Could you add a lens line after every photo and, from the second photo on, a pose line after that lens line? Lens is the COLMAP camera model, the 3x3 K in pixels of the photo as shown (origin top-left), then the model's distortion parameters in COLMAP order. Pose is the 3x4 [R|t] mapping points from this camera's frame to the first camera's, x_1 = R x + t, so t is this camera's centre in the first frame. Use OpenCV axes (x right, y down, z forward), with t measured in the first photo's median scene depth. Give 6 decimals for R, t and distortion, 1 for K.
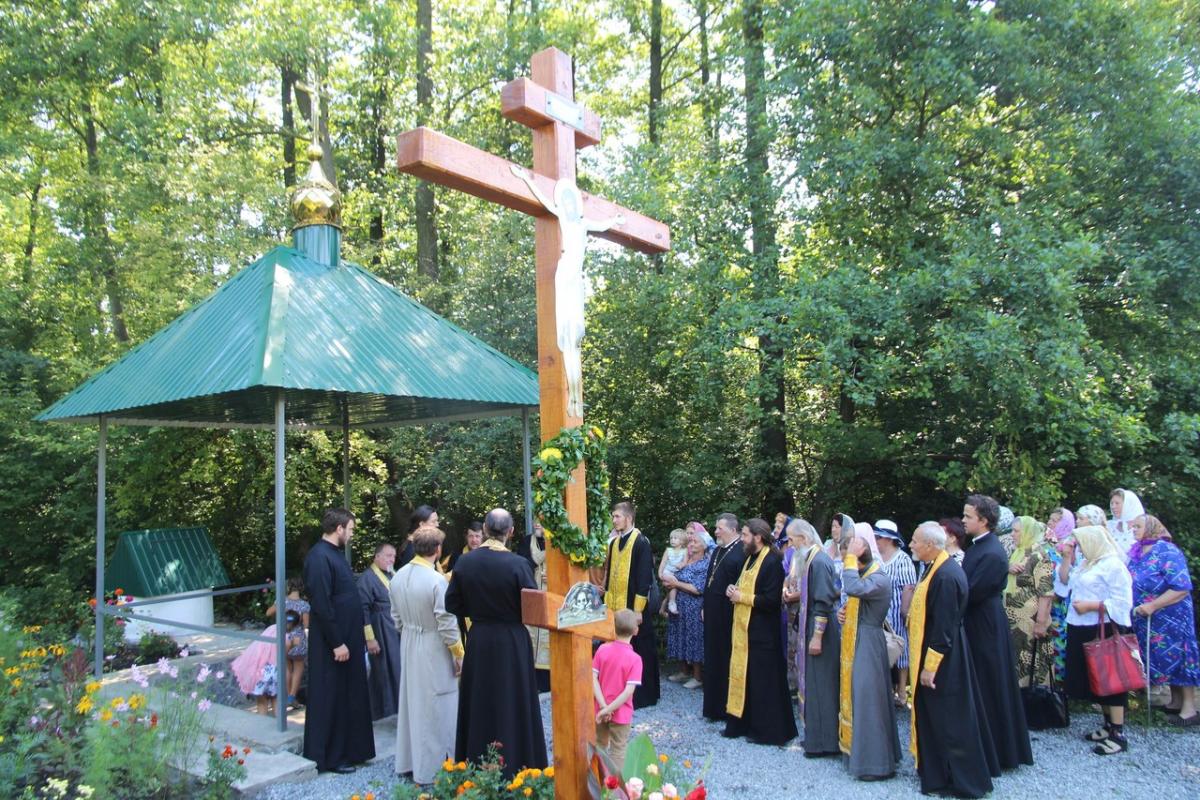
lens RADIAL K [[823.2, 0, 599.3], [0, 823.2, 386.5], [0, 0, 1]] dist [-0.114390, 0.079126]
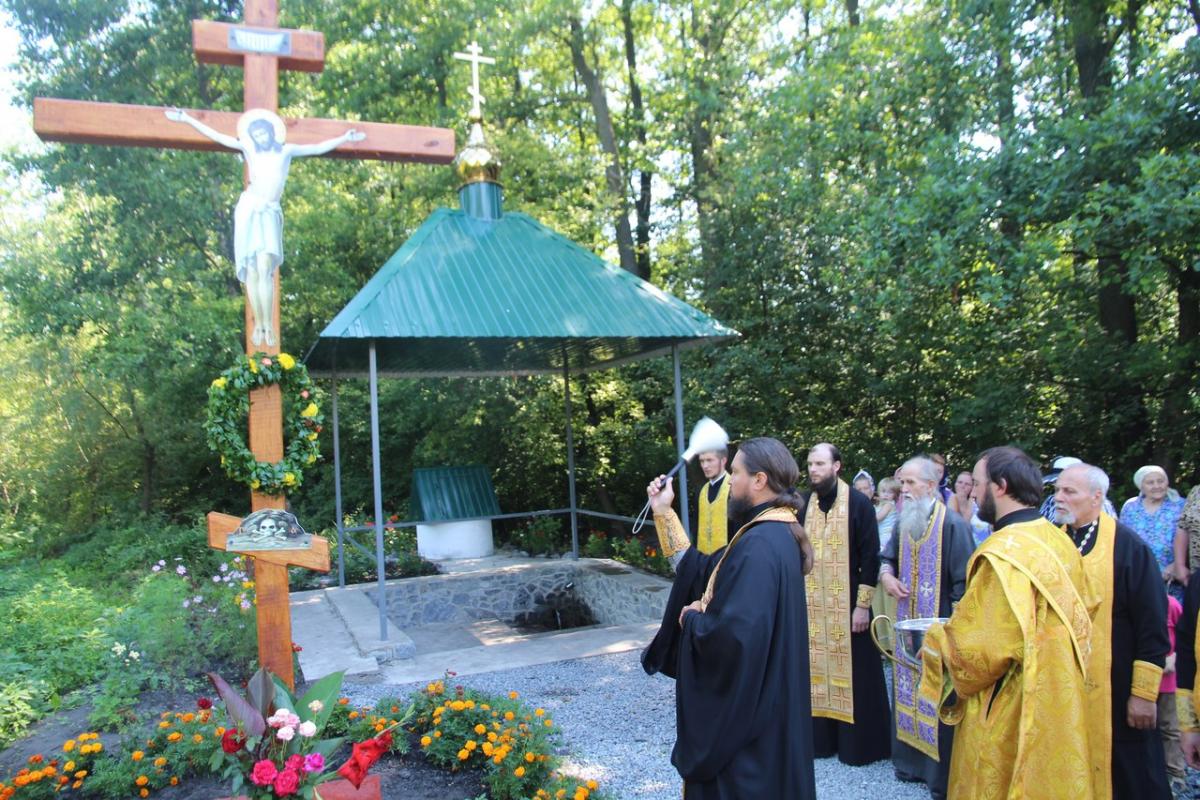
lens RADIAL K [[823.2, 0, 599.3], [0, 823.2, 386.5], [0, 0, 1]] dist [-0.114390, 0.079126]
pose [[0.848717, -0.038854, -0.527419, 0.818996], [0.074836, 0.996085, 0.047045, 0.068340], [0.523526, -0.079398, 0.848302, 0.360736]]
